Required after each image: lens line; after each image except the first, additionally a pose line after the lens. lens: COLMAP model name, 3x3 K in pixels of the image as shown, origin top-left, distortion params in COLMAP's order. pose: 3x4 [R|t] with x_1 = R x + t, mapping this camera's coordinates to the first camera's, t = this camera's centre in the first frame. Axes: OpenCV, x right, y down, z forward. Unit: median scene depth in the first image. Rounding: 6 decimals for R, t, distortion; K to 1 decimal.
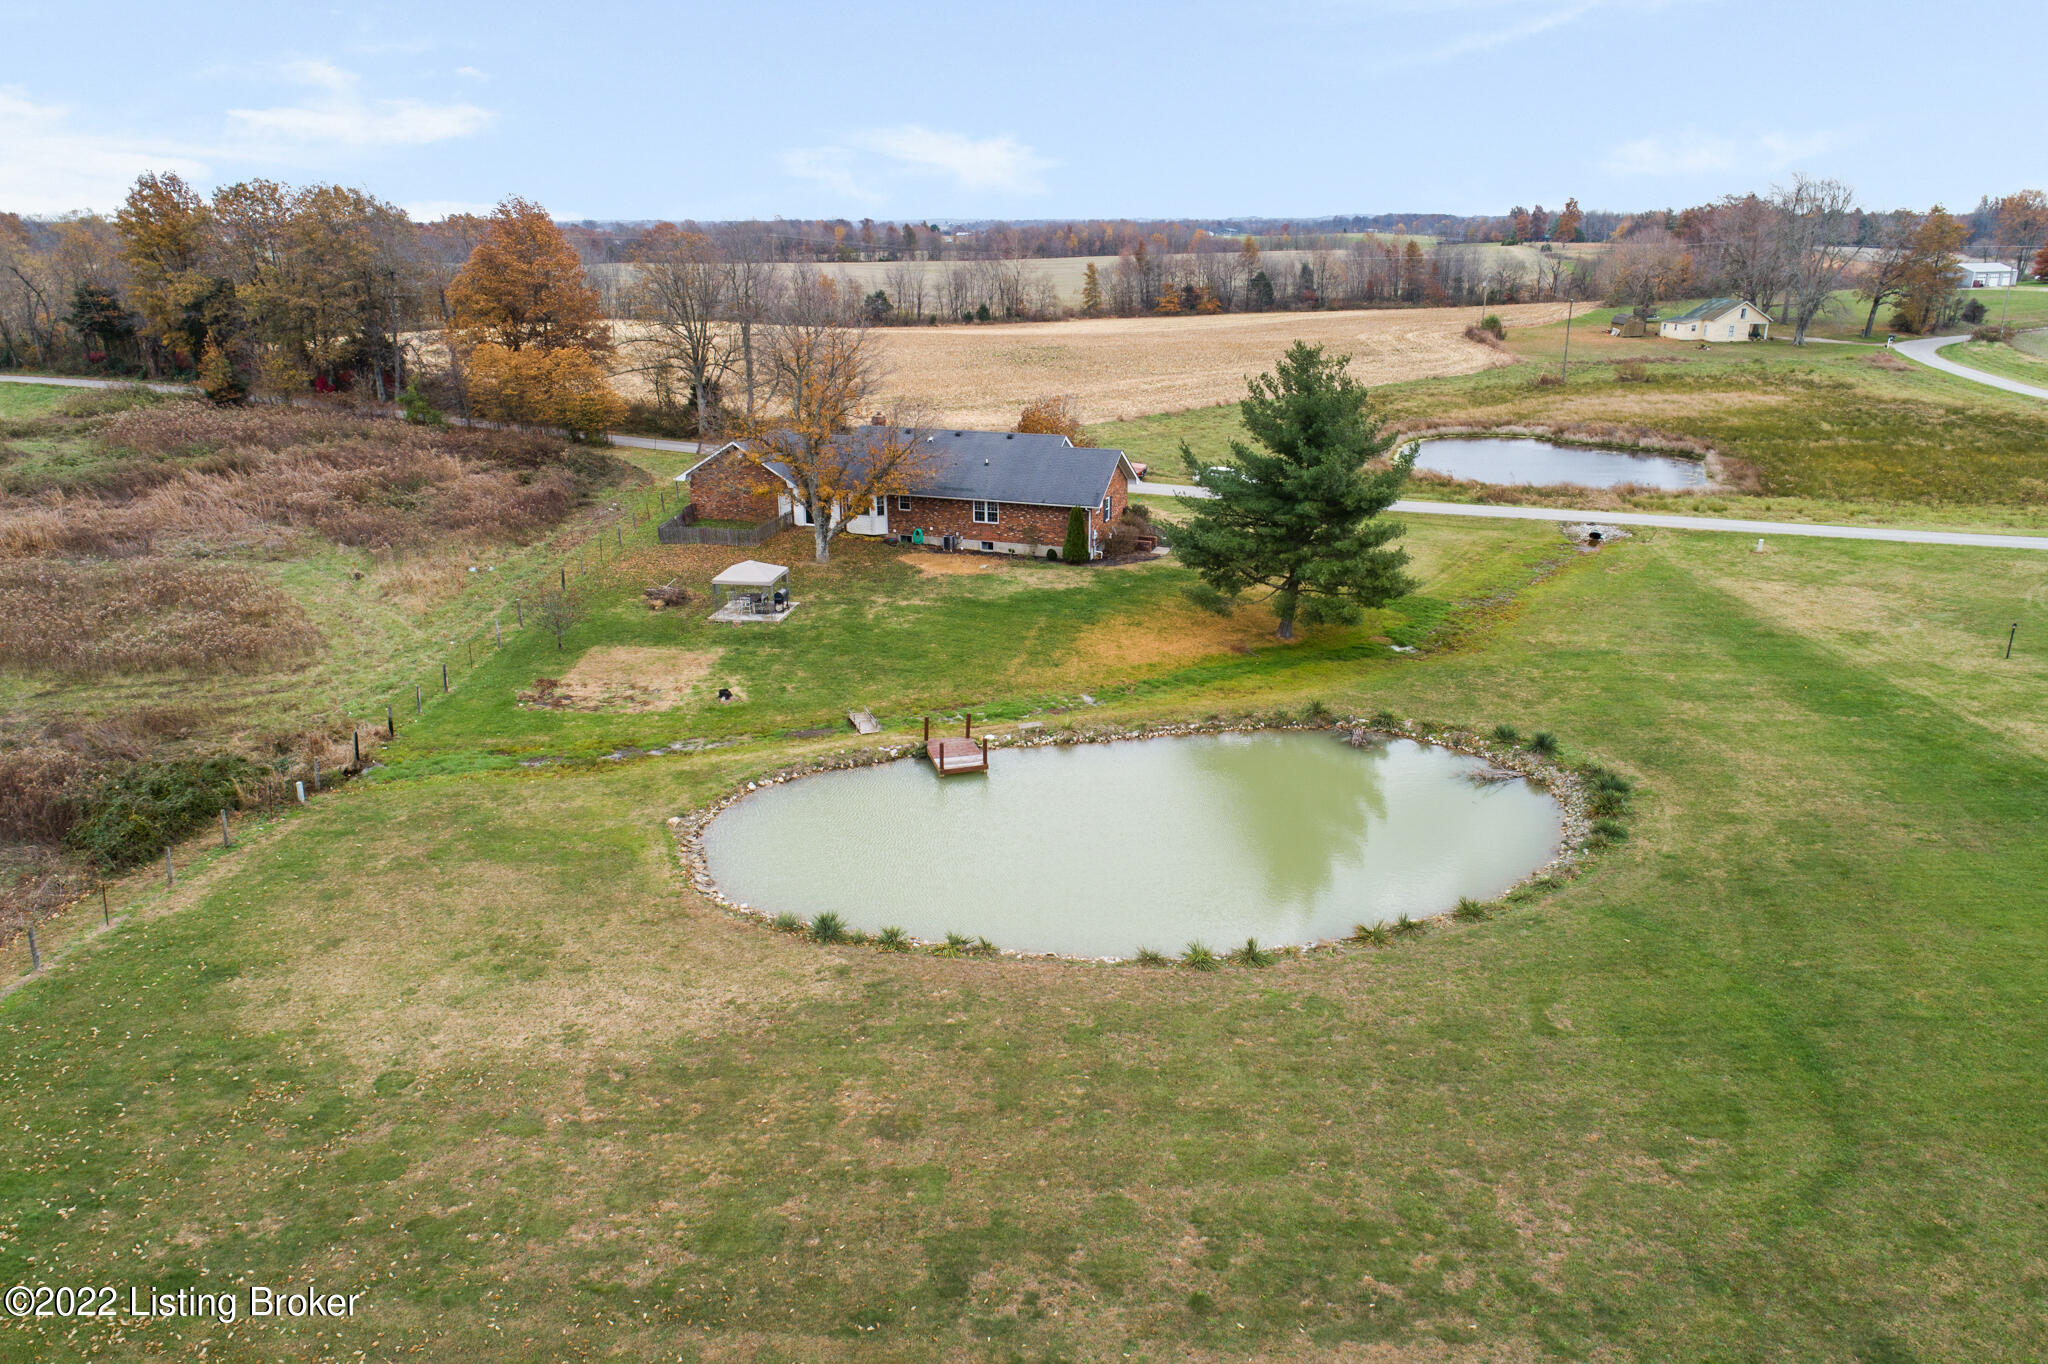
lens RADIAL K [[1375.8, 0, 1024.0], [0, 1375.8, 682.0], [0, 0, 1]] dist [-0.001177, 0.003772]
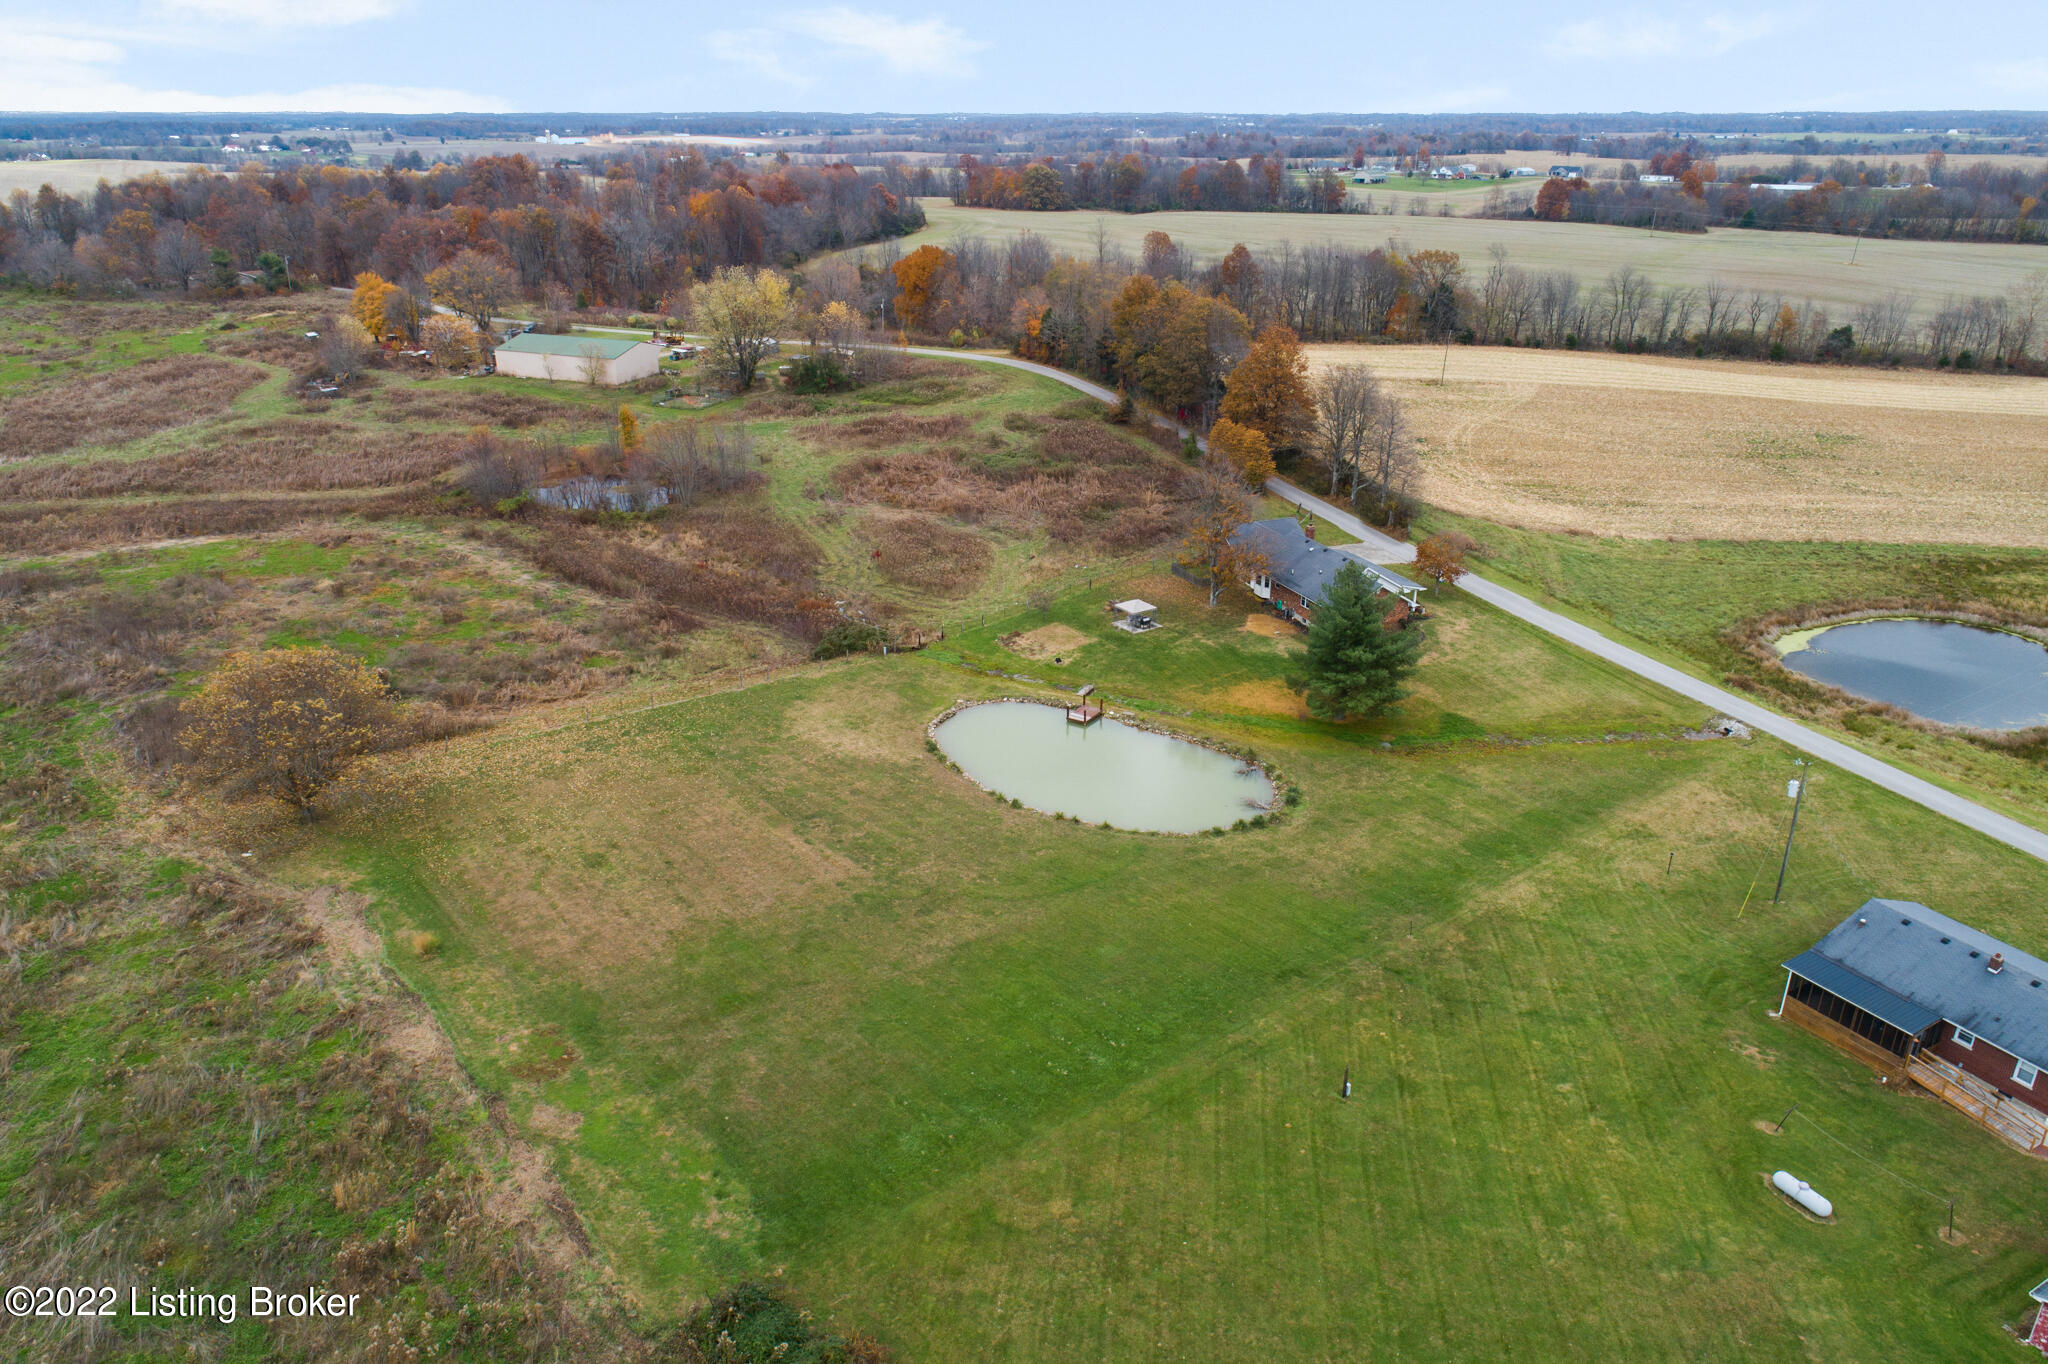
lens RADIAL K [[1375.8, 0, 1024.0], [0, 1375.8, 682.0], [0, 0, 1]] dist [-0.001177, 0.003772]
pose [[0.667402, 0.286772, -0.687267, 1.078409], [-0.236430, 0.956730, 0.169614, -0.271056], [0.706169, 0.049289, 0.706325, -0.498520]]
